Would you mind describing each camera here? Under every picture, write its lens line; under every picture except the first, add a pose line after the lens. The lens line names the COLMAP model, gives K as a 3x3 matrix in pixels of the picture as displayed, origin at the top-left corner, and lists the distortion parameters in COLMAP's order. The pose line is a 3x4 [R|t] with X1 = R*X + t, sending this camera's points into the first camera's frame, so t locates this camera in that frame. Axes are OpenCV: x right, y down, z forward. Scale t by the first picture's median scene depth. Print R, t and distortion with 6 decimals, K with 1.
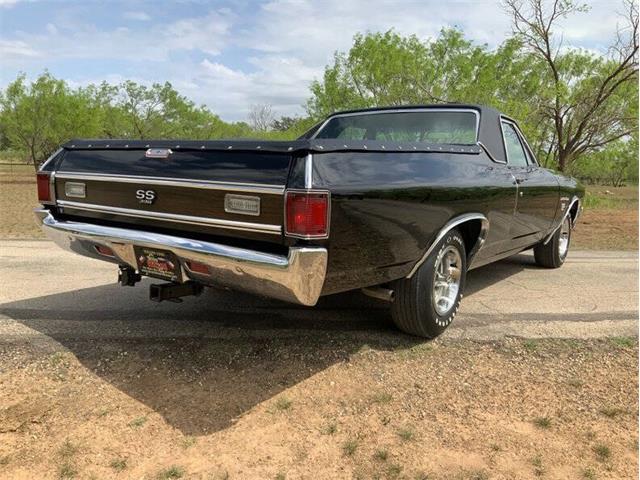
lens RADIAL K [[526.4, 0, 317.3], [0, 526.4, 239.3], [0, 0, 1]] dist [0.061298, -0.106777]
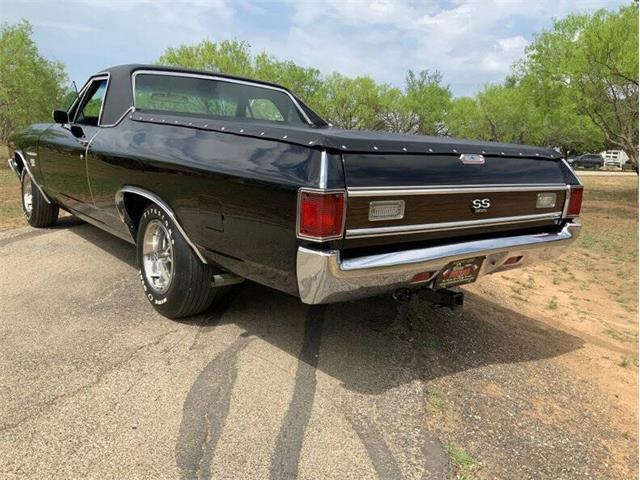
lens RADIAL K [[526.4, 0, 311.4], [0, 526.4, 242.1], [0, 0, 1]] dist [0.061298, -0.106777]
pose [[0.277868, -0.206807, 0.938094, -1.274340], [0.079286, 0.978157, 0.192154, -0.215600], [-0.957342, 0.020984, 0.288195, 0.968757]]
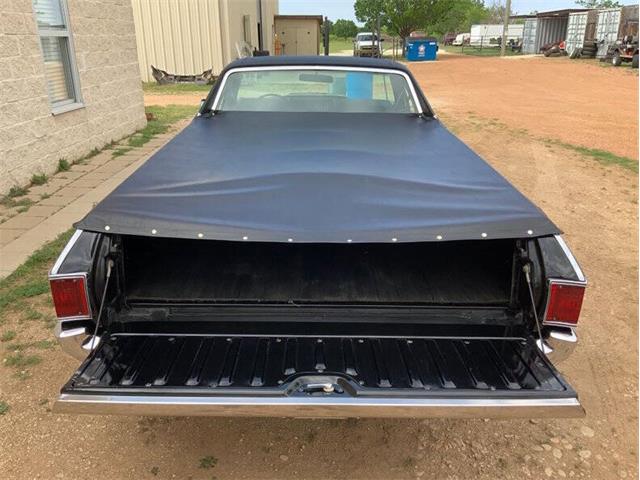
lens RADIAL K [[527.1, 0, 317.8], [0, 527.1, 237.4], [0, 0, 1]] dist [0.008709, 0.002364]
pose [[0.810604, -0.232469, 0.537475, -0.683566], [0.093160, 0.957331, 0.273565, -0.360605], [-0.578137, -0.171682, 0.797673, 0.381184]]
